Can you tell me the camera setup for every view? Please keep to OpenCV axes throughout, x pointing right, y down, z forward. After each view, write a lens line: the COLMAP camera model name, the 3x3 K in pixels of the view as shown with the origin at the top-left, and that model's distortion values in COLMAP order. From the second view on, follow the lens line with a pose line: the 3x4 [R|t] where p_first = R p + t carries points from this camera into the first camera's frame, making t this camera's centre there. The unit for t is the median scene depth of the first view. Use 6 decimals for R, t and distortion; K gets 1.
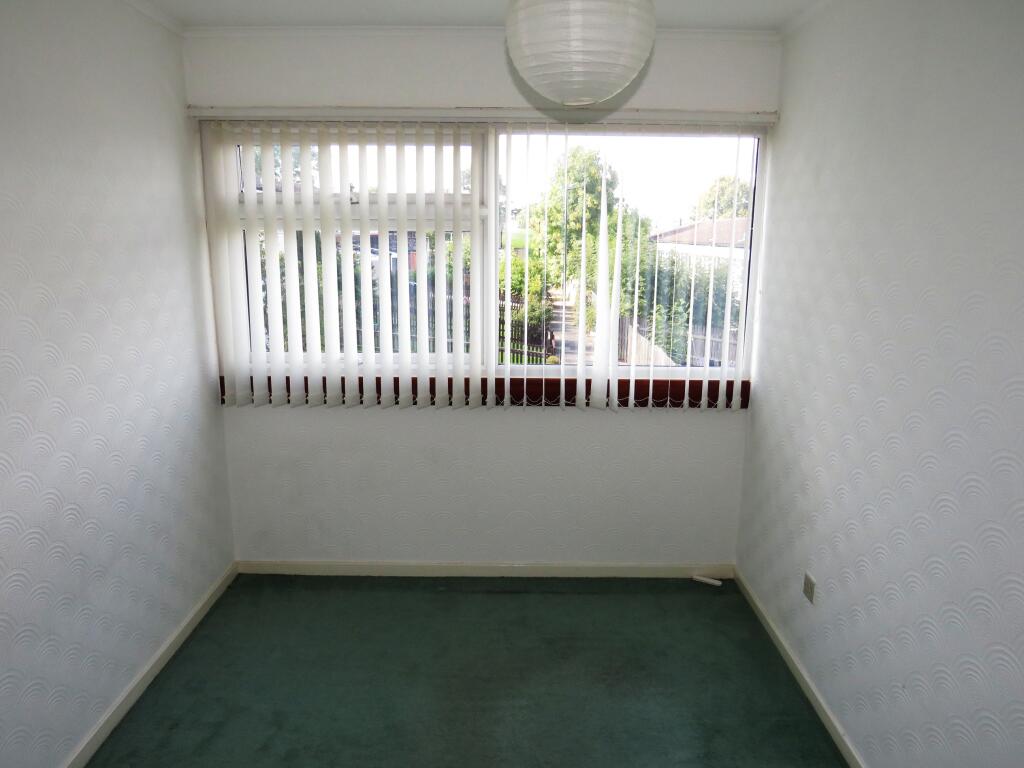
lens RADIAL K [[745.8, 0, 514.2], [0, 745.8, 386.6], [0, 0, 1]] dist [-0.005745, -0.002435]
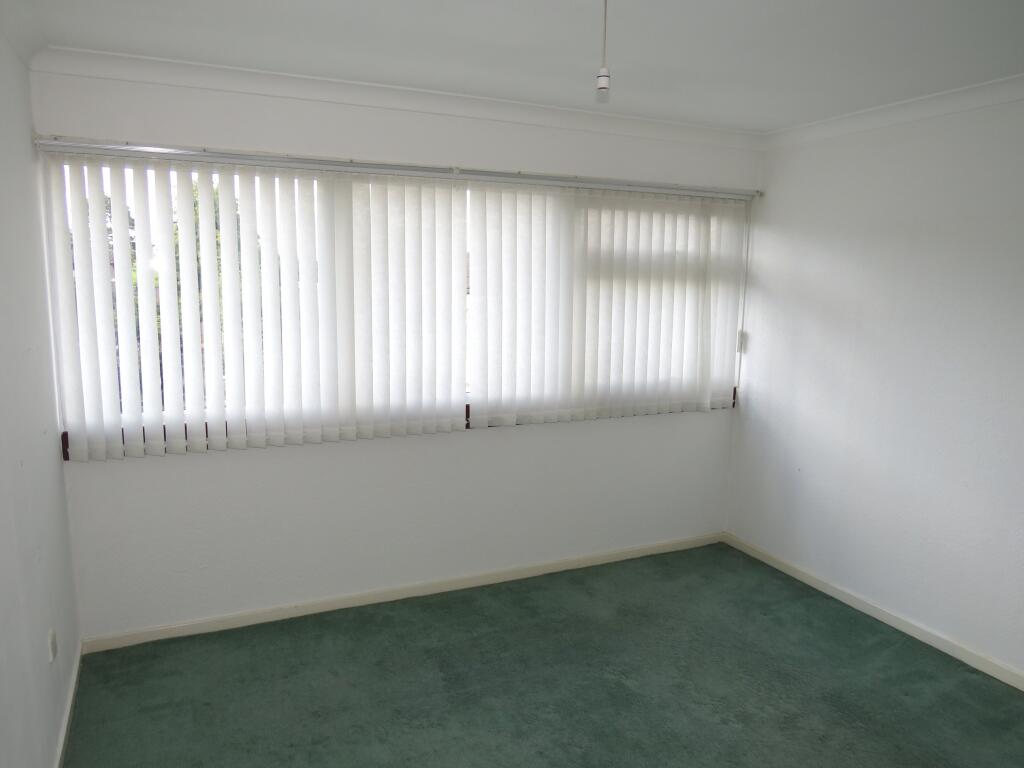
lens RADIAL K [[745.8, 0, 503.4], [0, 745.8, 382.5], [0, 0, 1]] dist [-0.005745, -0.002435]
pose [[0.914133, -0.061943, 0.400654, -0.361745], [0.081085, 0.996226, -0.030982, -0.003345], [-0.397222, 0.060809, 0.915706, -0.035436]]
